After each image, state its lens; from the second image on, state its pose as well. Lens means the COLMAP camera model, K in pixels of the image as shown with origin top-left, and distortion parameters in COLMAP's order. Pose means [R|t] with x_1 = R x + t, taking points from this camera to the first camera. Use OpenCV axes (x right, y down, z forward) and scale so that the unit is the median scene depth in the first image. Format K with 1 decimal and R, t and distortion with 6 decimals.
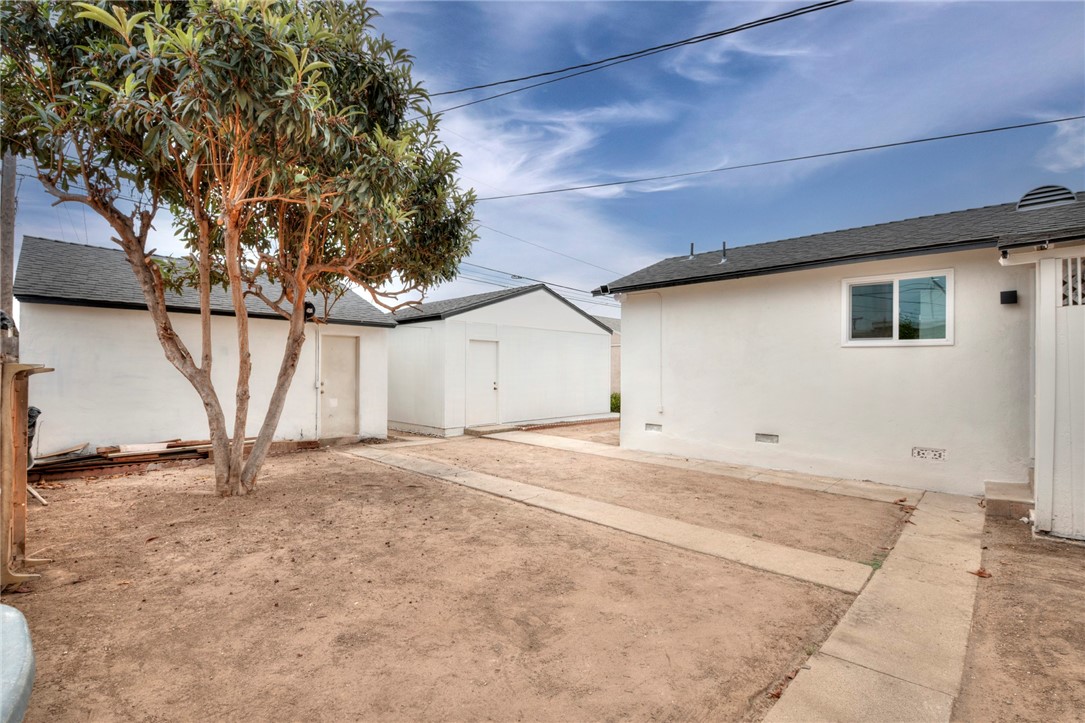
lens RADIAL K [[495.9, 0, 544.8], [0, 495.9, 366.6], [0, 0, 1]] dist [-0.031490, -0.000268]
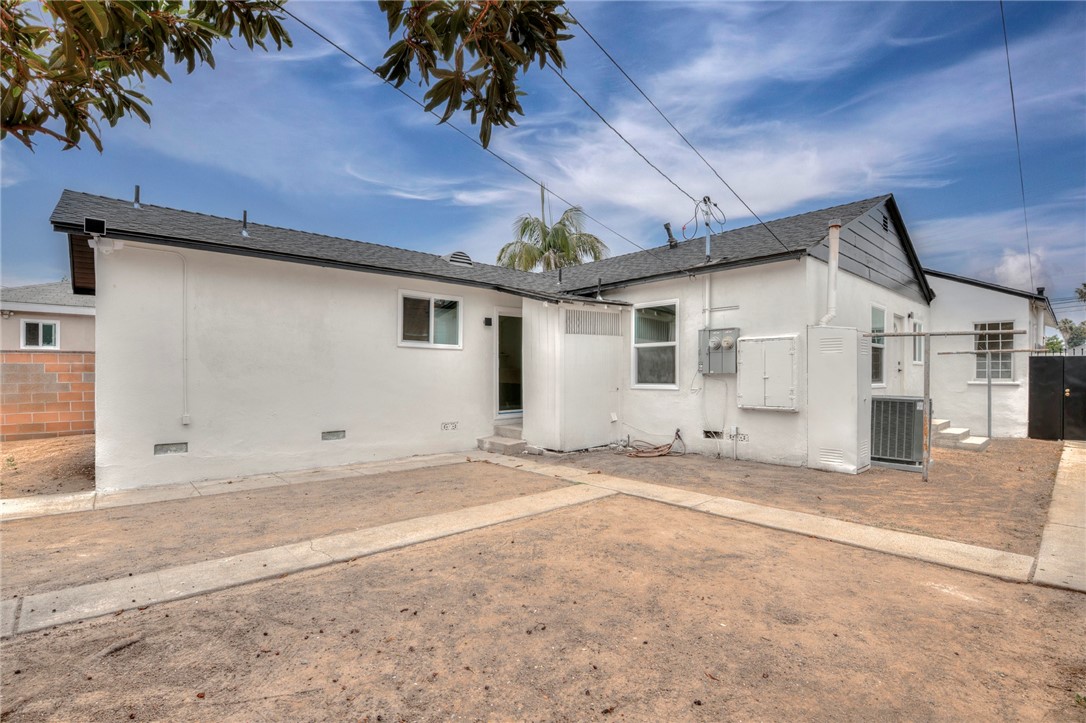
lens RADIAL K [[496.4, 0, 558.8], [0, 496.4, 378.4], [0, 0, 1]] dist [-0.031490, -0.000268]
pose [[0.052305, -0.016187, 0.998500, -0.855038], [-0.005921, 0.999846, 0.016519, 0.021175], [-0.998614, -0.006776, 0.052201, 0.844376]]
